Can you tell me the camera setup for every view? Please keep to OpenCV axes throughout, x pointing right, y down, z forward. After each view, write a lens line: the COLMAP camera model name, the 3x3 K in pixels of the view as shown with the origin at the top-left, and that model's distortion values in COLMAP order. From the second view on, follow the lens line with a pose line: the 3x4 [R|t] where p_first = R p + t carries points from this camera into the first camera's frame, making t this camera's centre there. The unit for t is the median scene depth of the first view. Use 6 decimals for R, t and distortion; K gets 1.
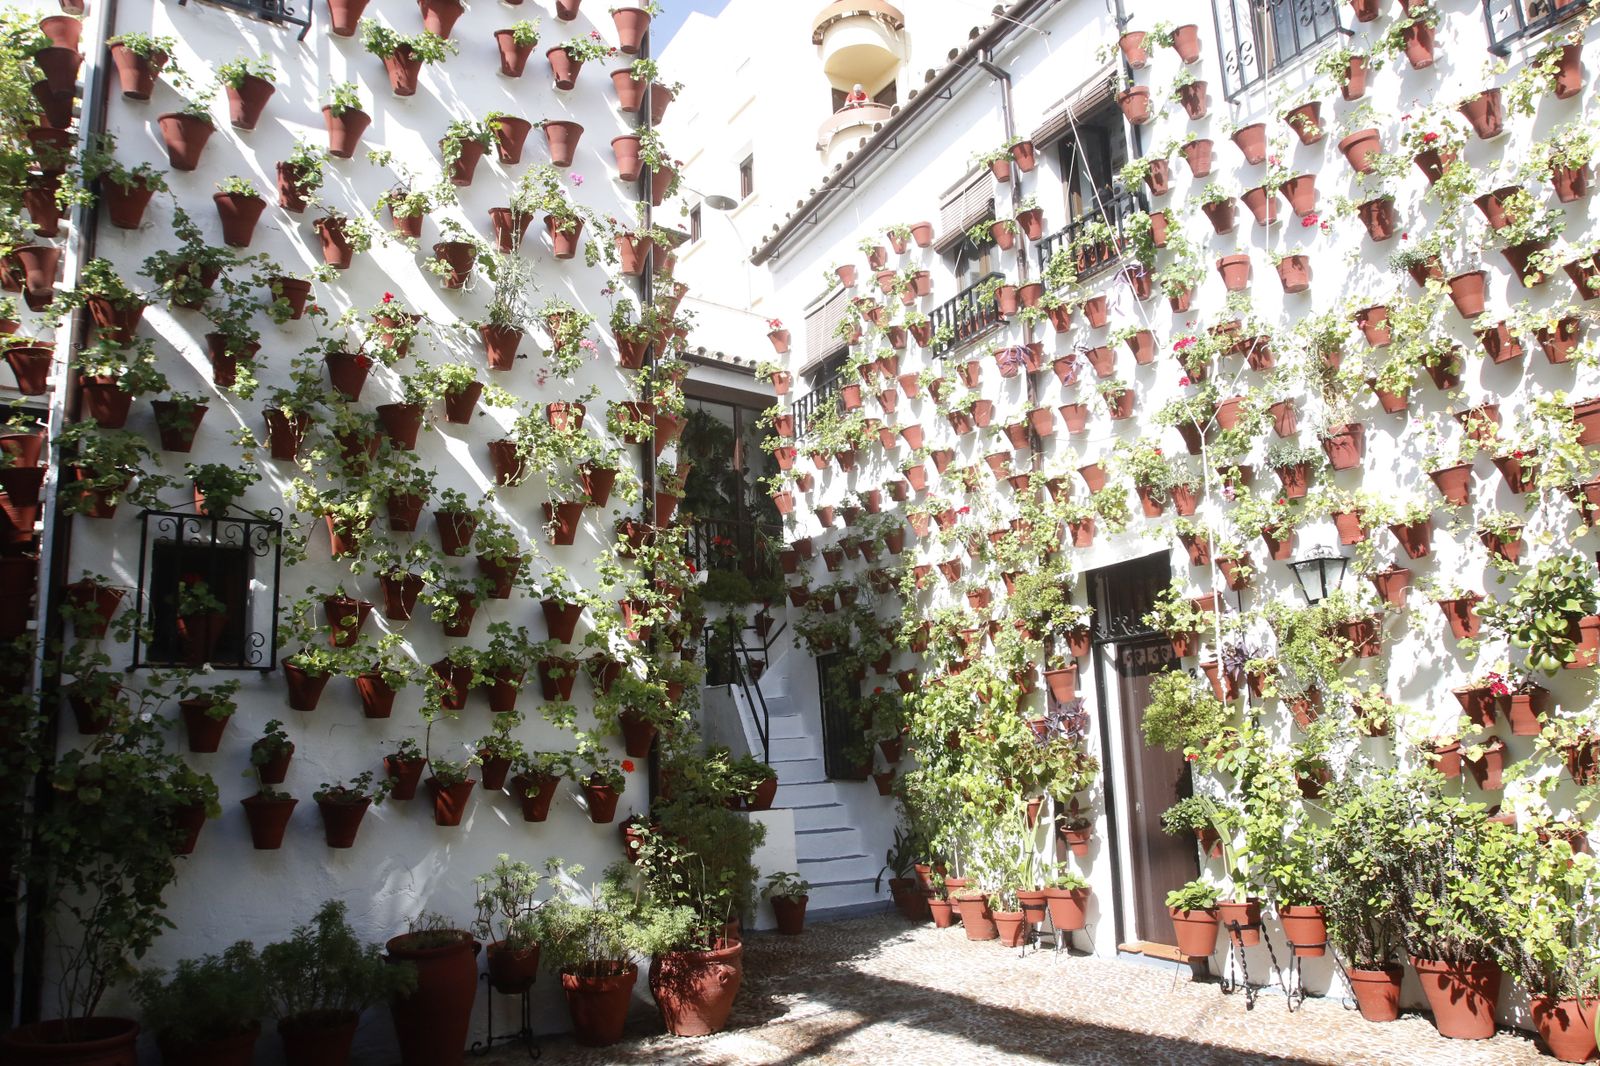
lens RADIAL K [[1156.8, 0, 797.9], [0, 1156.8, 536.4], [0, 0, 1]] dist [-0.100397, 0.062295]
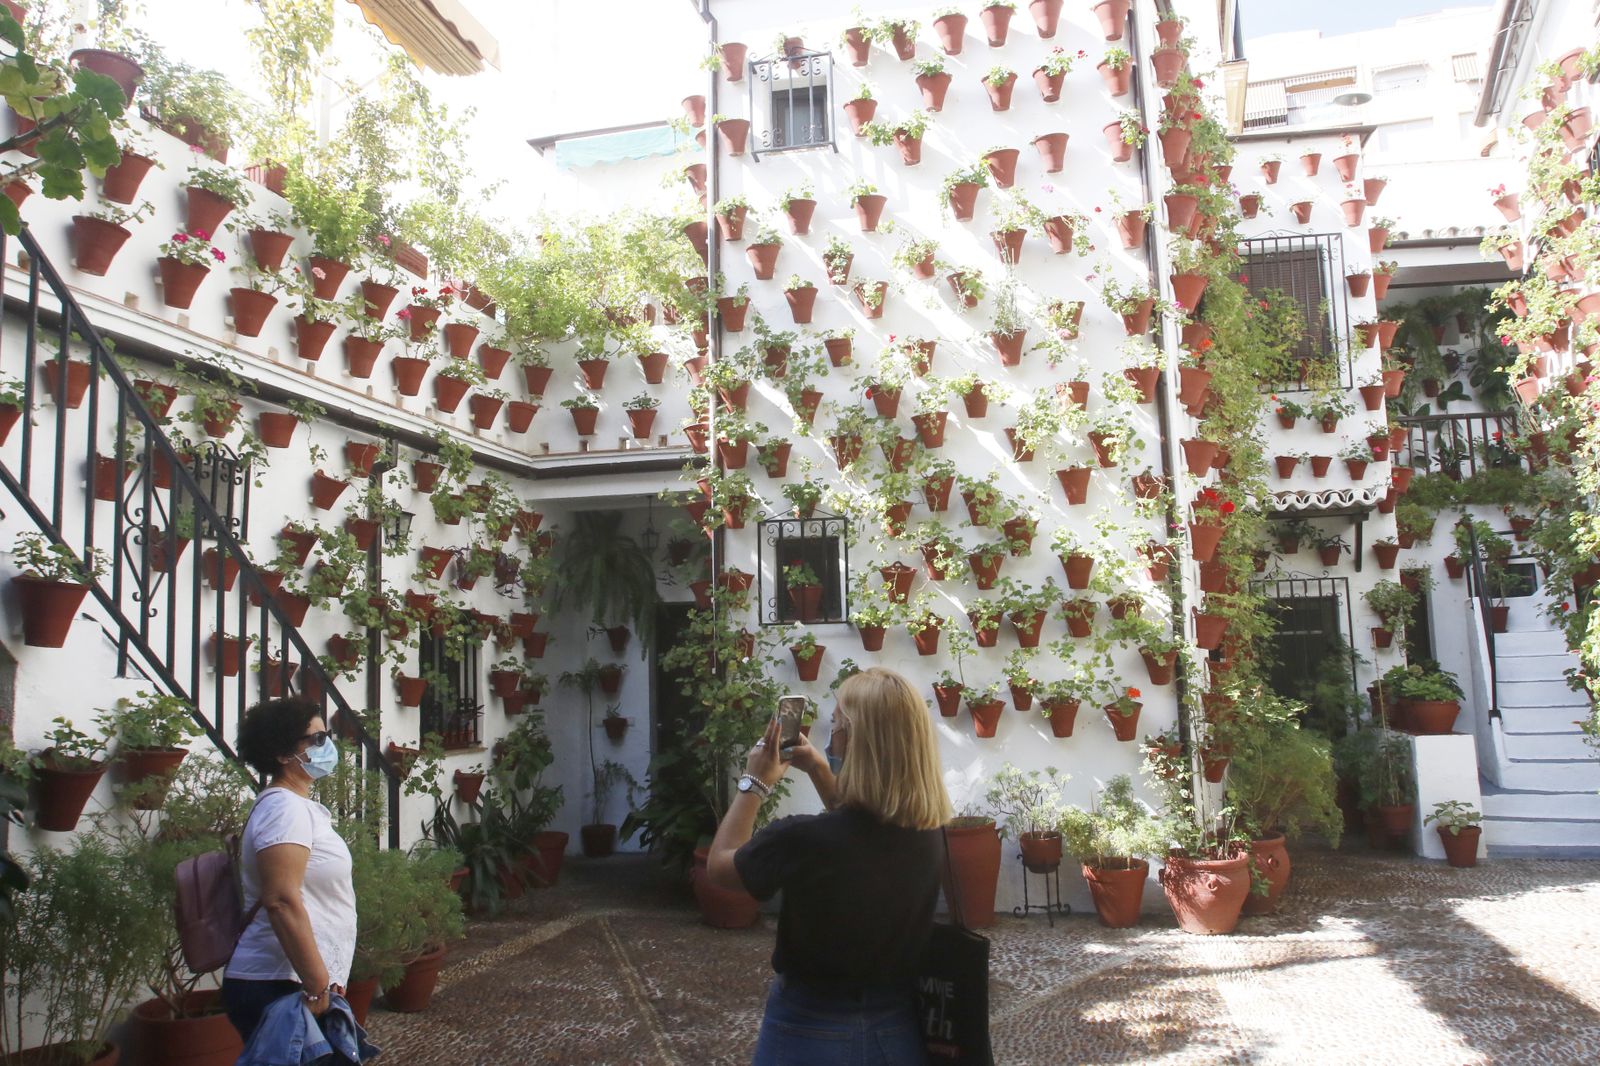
lens RADIAL K [[1156.8, 0, 797.9], [0, 1156.8, 536.4], [0, 0, 1]] dist [-0.100397, 0.062295]
pose [[0.659443, -0.069304, -0.748553, 0.514970], [0.131730, 0.990988, 0.024299, -0.028529], [0.740123, -0.114630, 0.662629, 0.011401]]
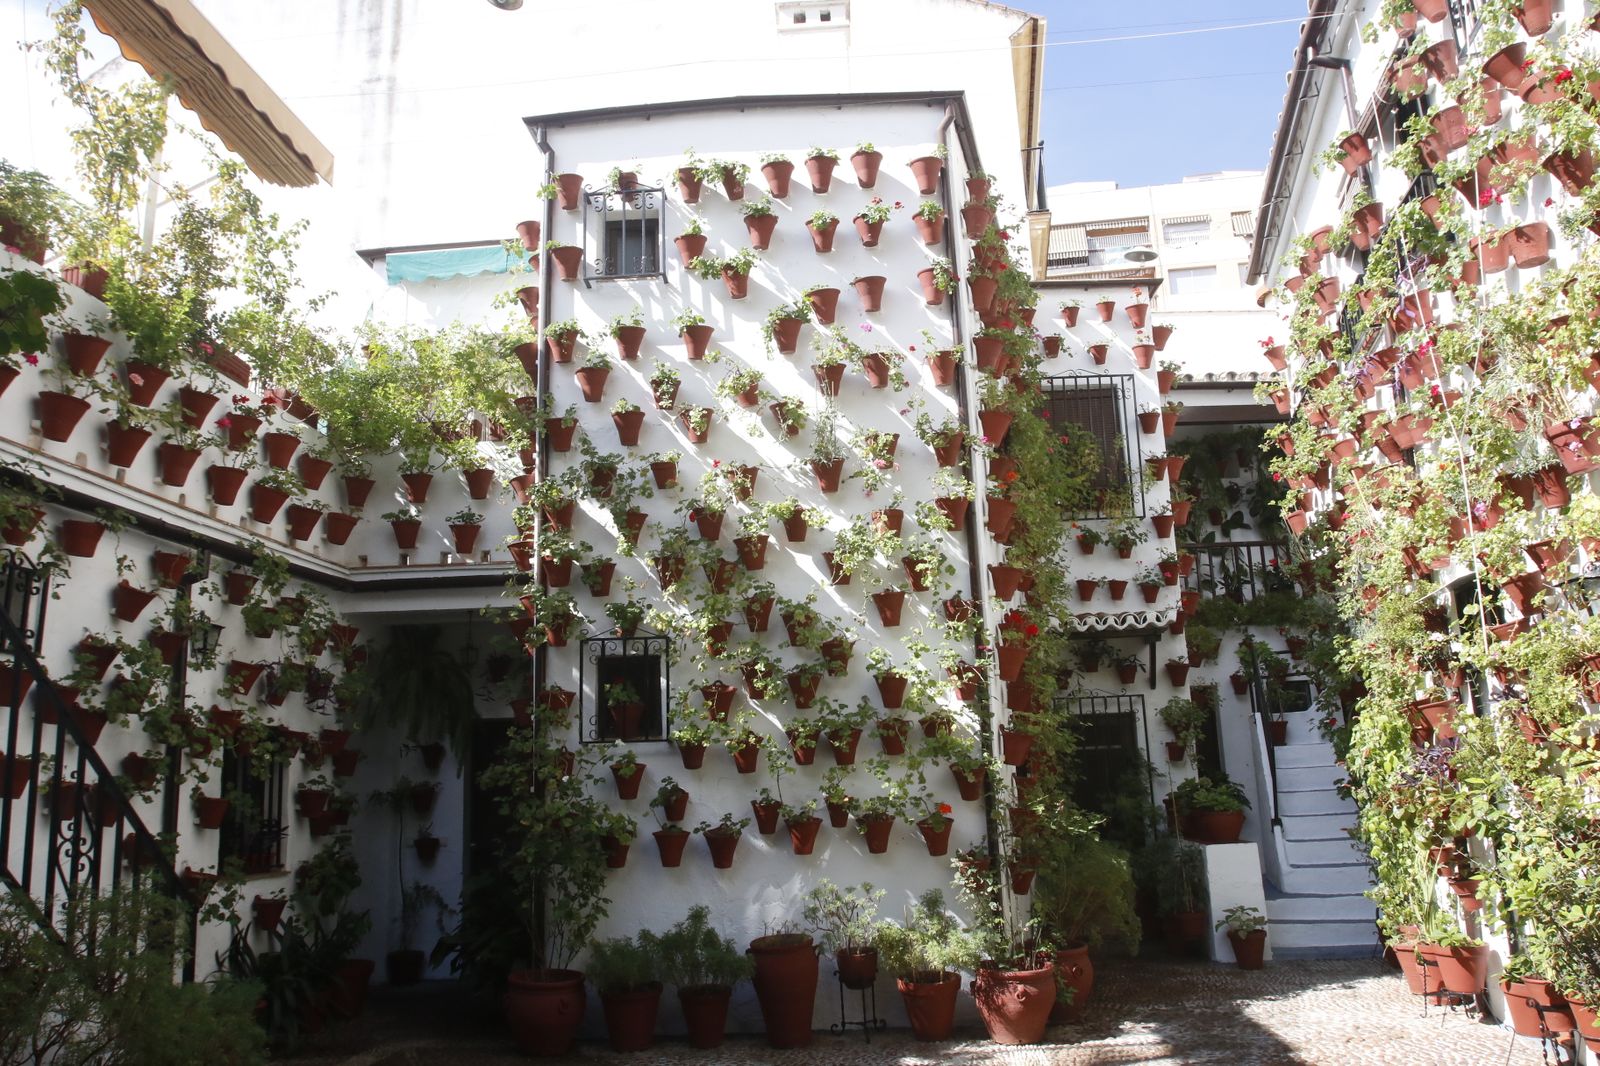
lens RADIAL K [[1156.8, 0, 797.9], [0, 1156.8, 536.4], [0, 0, 1]] dist [-0.100397, 0.062295]
pose [[0.768658, -0.125291, -0.627269, 0.535217], [0.118786, 0.991532, -0.052488, -0.037762], [0.628533, -0.034165, 0.777032, -0.013325]]
